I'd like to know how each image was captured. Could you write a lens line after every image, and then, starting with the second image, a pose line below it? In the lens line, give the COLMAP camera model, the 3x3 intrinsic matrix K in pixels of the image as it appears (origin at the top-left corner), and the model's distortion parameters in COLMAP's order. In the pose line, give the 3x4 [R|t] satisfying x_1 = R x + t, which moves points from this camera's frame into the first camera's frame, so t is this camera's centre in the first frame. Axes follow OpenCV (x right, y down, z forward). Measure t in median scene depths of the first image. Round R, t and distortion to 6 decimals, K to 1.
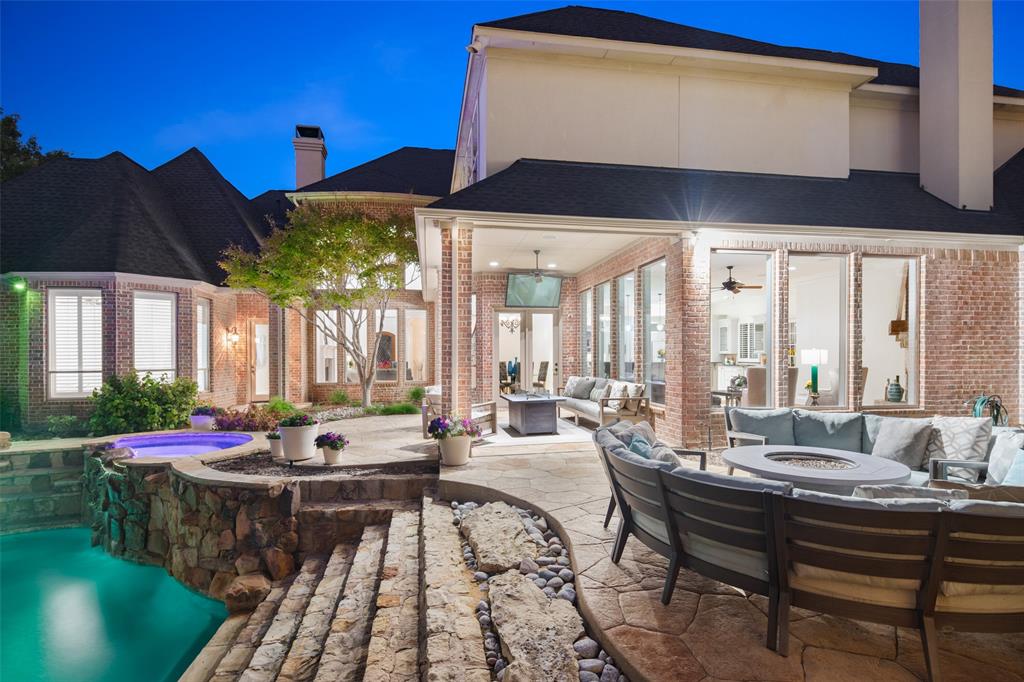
lens RADIAL K [[489.6, 0, 512.7], [0, 489.6, 361.2], [0, 0, 1]] dist [-0.000141, -0.000109]
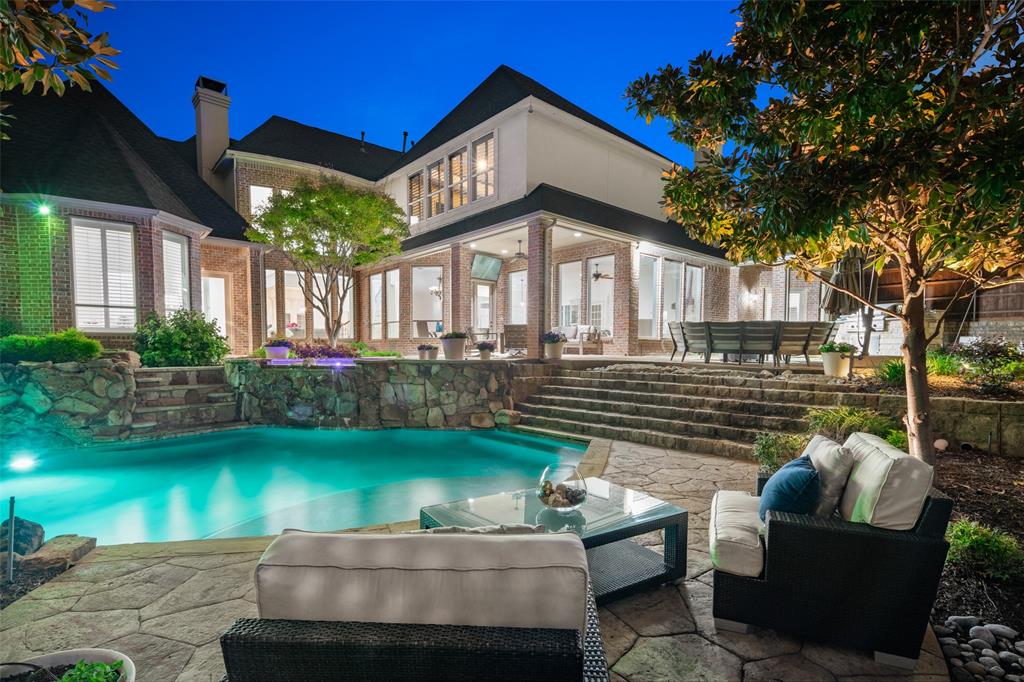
lens RADIAL K [[489.6, 0, 512.7], [0, 489.6, 361.2], [0, 0, 1]] dist [-0.000141, -0.000109]
pose [[0.856546, -0.005110, 0.516046, -0.714418], [-0.002903, 0.999887, 0.014719, 0.117372], [-0.516063, -0.014106, 0.856435, -0.267078]]
